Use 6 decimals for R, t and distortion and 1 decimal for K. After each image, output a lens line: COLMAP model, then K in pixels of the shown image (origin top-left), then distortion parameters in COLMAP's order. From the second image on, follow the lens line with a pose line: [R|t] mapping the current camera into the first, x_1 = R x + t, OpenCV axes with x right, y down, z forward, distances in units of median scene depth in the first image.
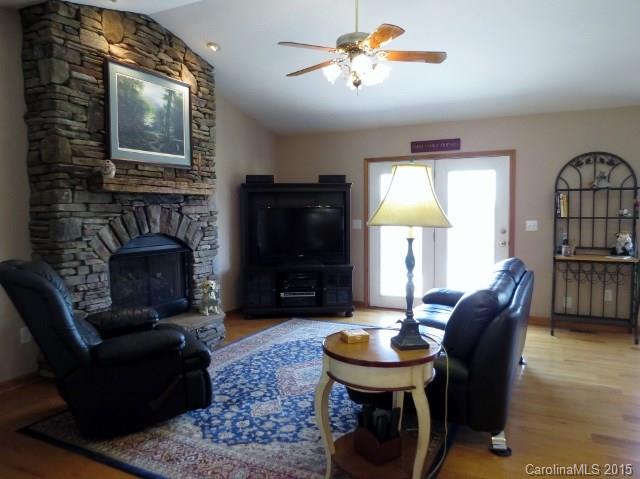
lens RADIAL K [[454.8, 0, 321.8], [0, 454.8, 241.7], [0, 0, 1]] dist [-0.036318, 0.004243]
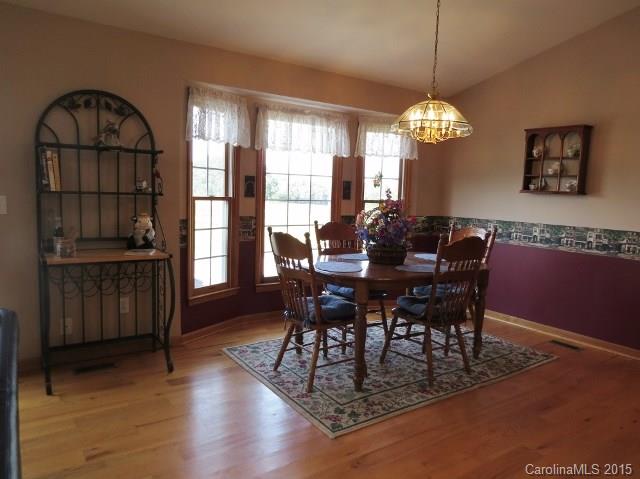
lens RADIAL K [[454.8, 0, 321.4], [0, 454.8, 242.1], [0, 0, 1]] dist [-0.036318, 0.004243]
pose [[0.477947, -0.071838, 0.875446, 0.183378], [0.021233, 0.997304, 0.070245, -0.021271], [-0.878132, -0.014985, 0.478183, 0.407068]]
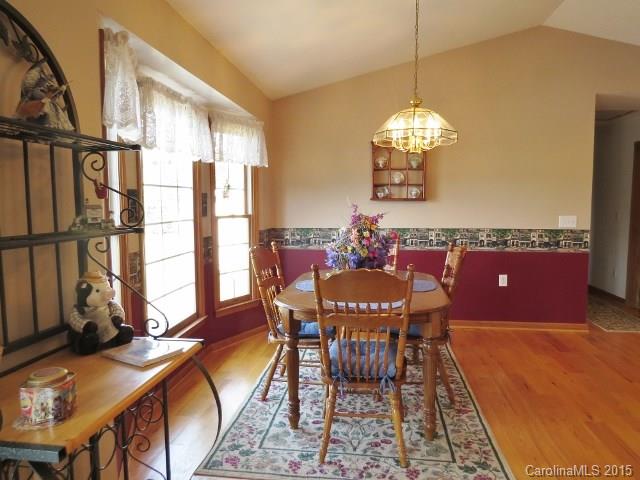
lens RADIAL K [[454.8, 0, 318.5], [0, 454.8, 244.3], [0, 0, 1]] dist [-0.036318, 0.004243]
pose [[-0.327740, -0.079338, 0.941431, 0.294345], [0.068200, 0.991881, 0.107332, -0.067296], [-0.942303, 0.099383, -0.319668, 0.918816]]
